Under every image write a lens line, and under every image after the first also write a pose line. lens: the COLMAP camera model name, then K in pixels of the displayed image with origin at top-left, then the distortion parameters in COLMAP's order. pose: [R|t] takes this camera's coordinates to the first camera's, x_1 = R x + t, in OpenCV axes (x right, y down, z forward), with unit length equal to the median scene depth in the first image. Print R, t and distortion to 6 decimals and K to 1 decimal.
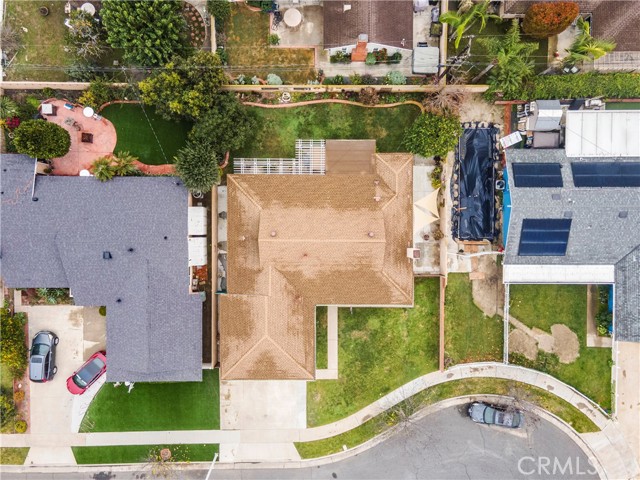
lens RADIAL K [[474.5, 0, 320.0], [0, 474.5, 240.0], [0, 0, 1]] dist [0.025600, 0.047516]
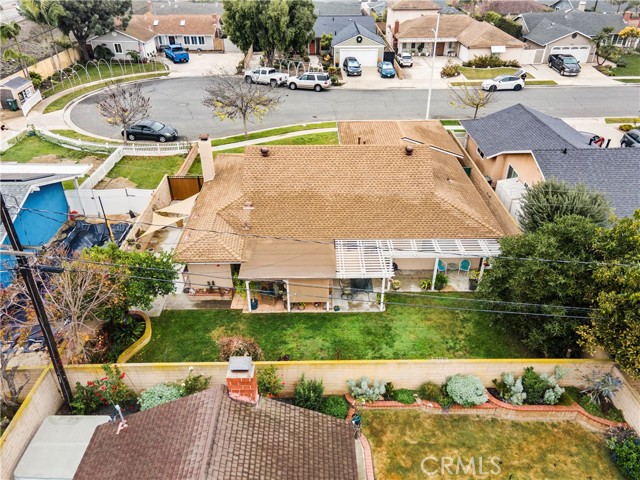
lens RADIAL K [[474.5, 0, 320.0], [0, 474.5, 240.0], [0, 0, 1]] dist [0.025600, 0.047516]
pose [[-0.999893, -0.002095, -0.014478, 0.034519], [-0.010869, -0.555974, 0.831128, -0.571987], [-0.009790, 0.831197, 0.555892, 0.637838]]
